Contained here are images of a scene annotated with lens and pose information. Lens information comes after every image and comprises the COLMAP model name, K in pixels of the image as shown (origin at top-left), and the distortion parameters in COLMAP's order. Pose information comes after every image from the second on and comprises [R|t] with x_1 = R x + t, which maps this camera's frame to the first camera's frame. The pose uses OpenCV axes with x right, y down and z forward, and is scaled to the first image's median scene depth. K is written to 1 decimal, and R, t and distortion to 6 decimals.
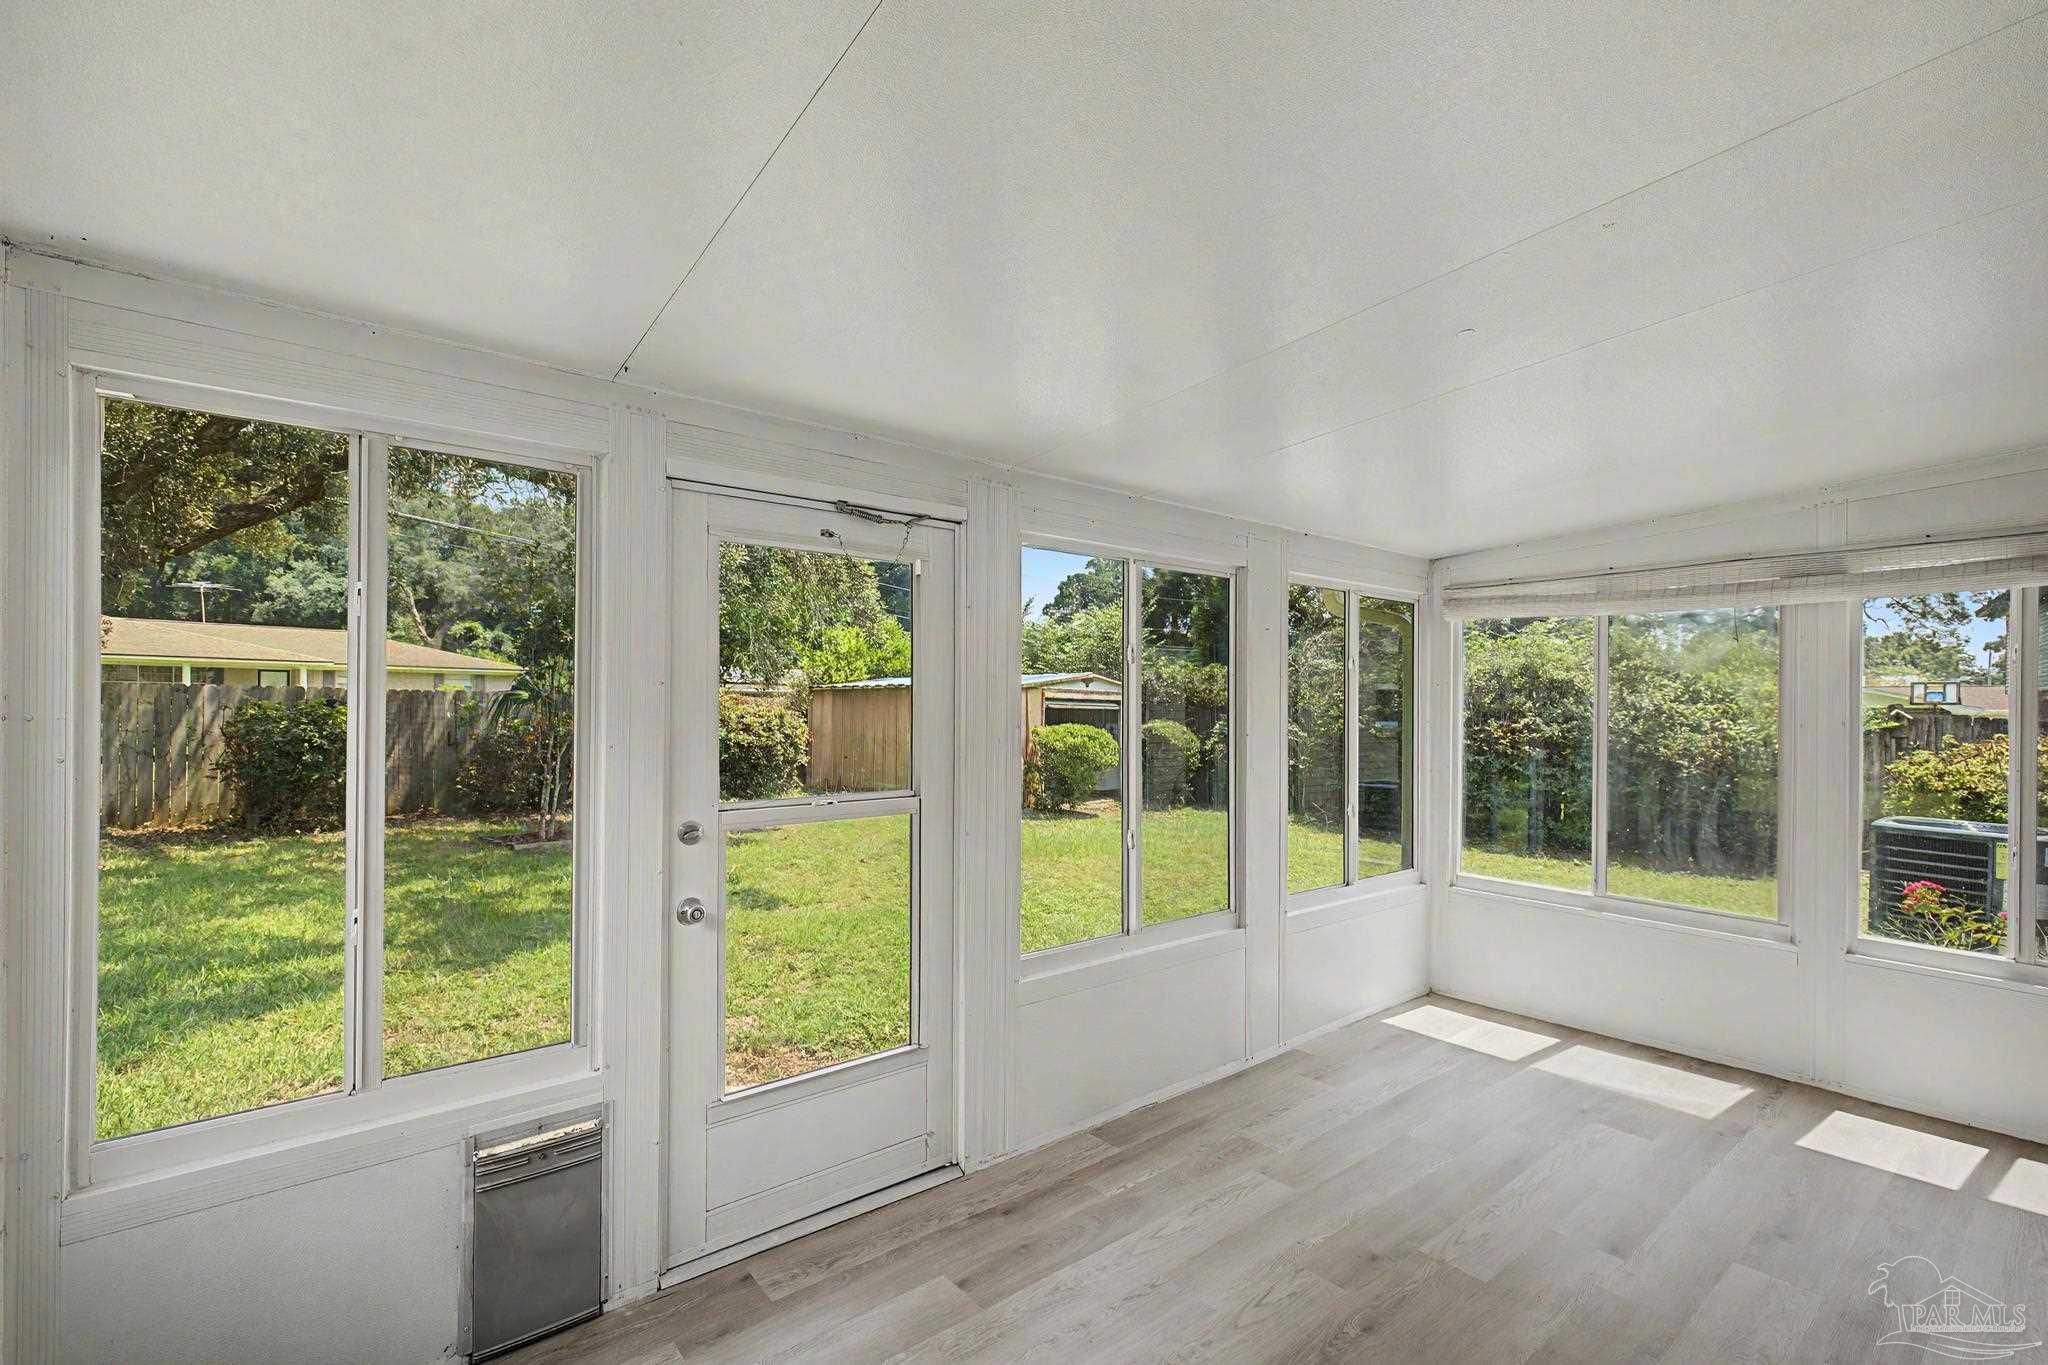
lens RADIAL K [[872.0, 0, 1016.8], [0, 872.0, 707.3], [0, 0, 1]] dist [0.002388, -0.000199]
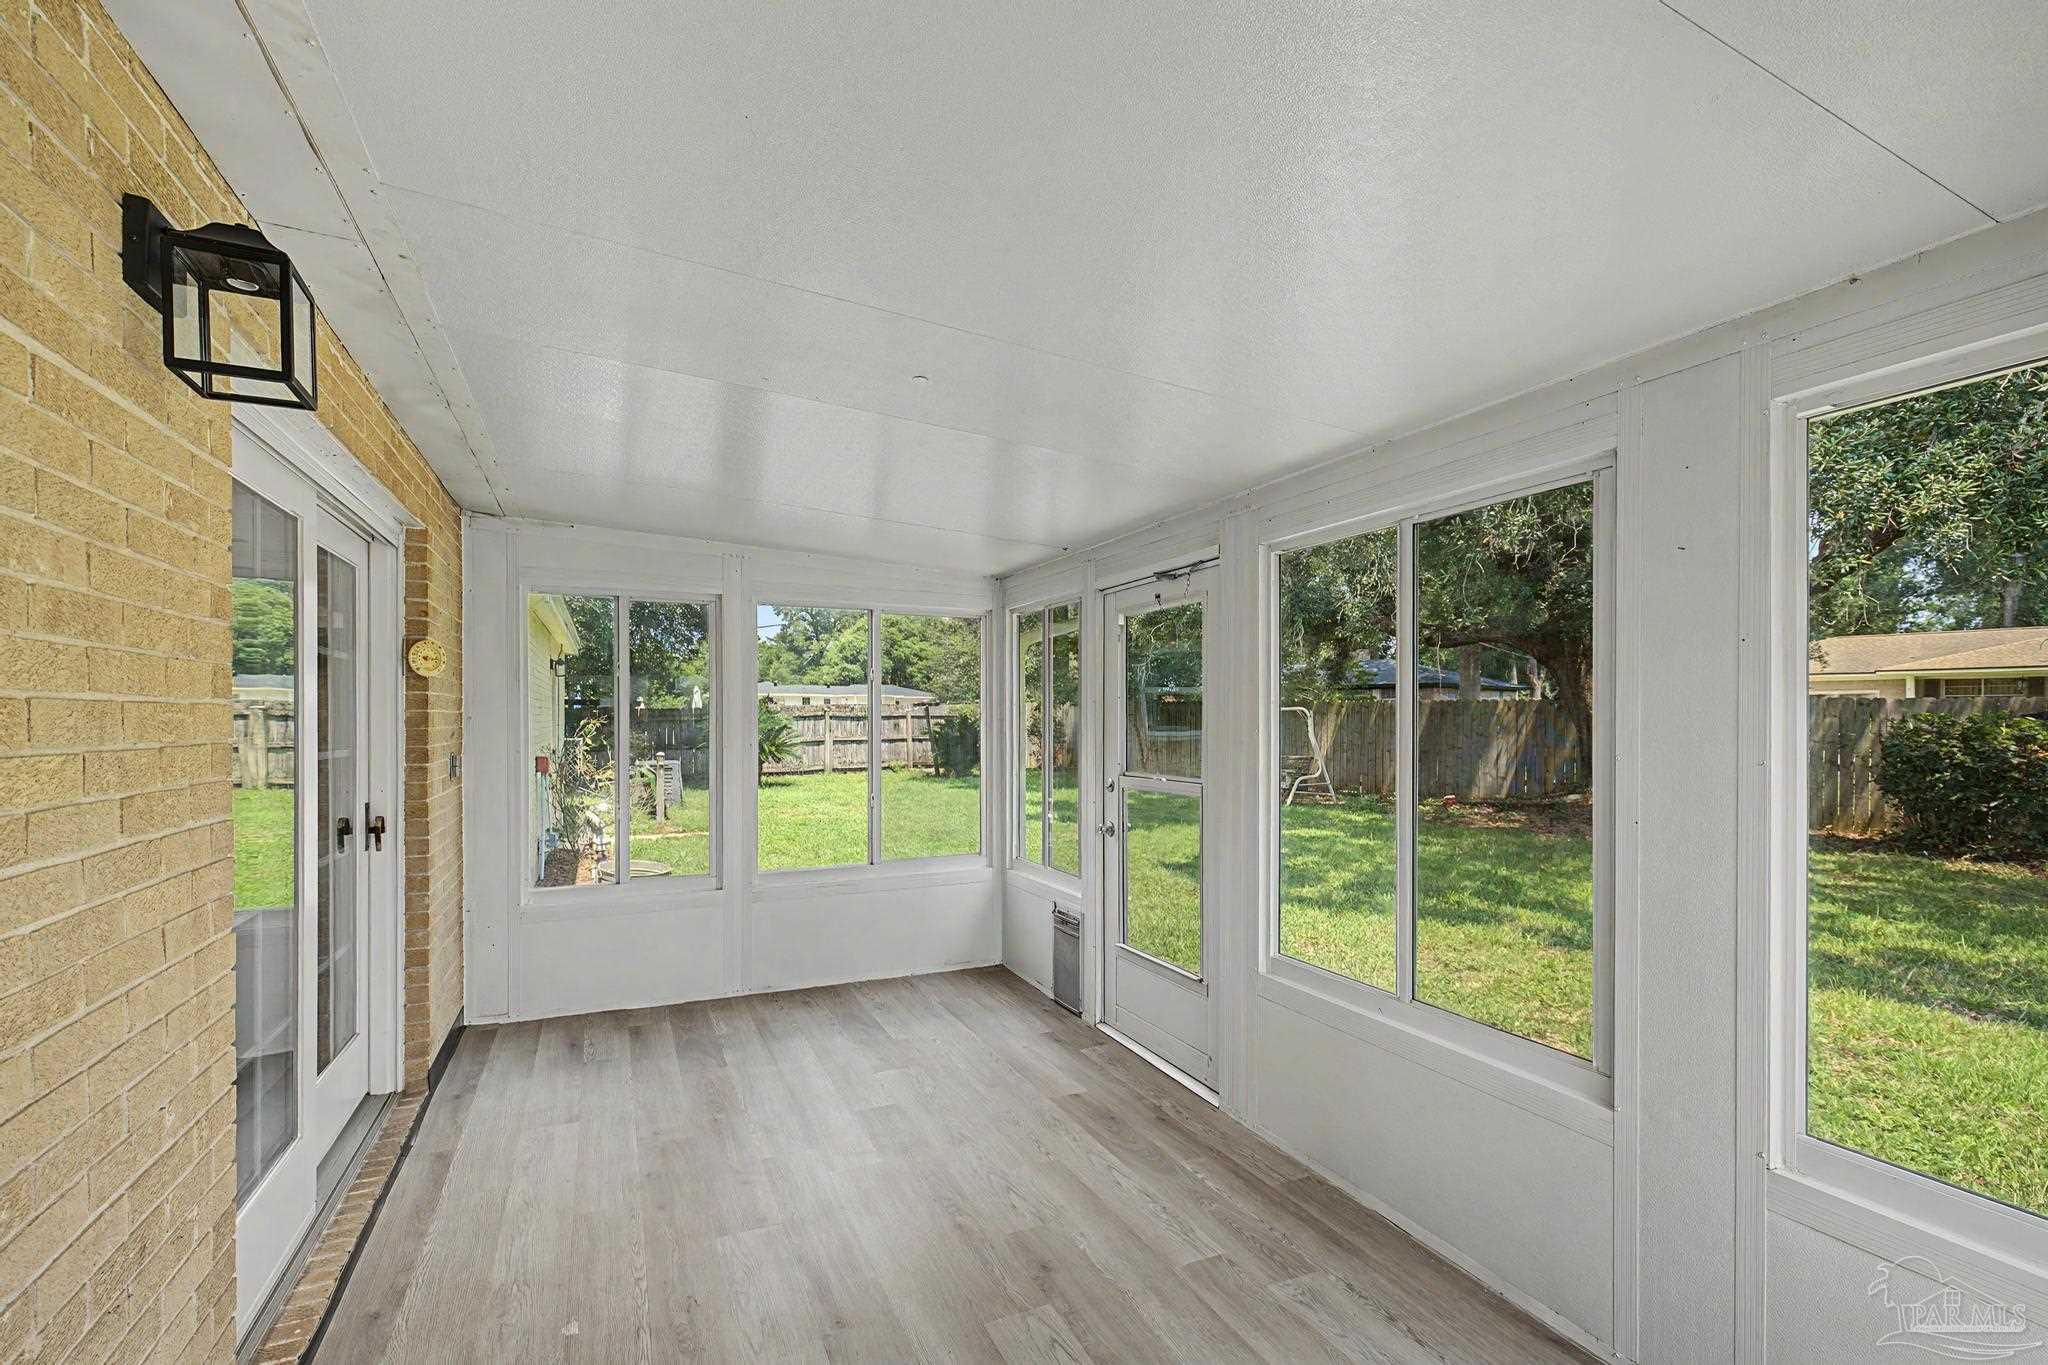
lens RADIAL K [[872.0, 0, 1016.8], [0, 872.0, 707.3], [0, 0, 1]] dist [0.002388, -0.000199]
pose [[-0.214364, -0.012859, -0.976669, 1.050606], [-0.004411, 0.999916, -0.012197, 0.007640], [0.976744, 0.001693, -0.214403, 0.892851]]
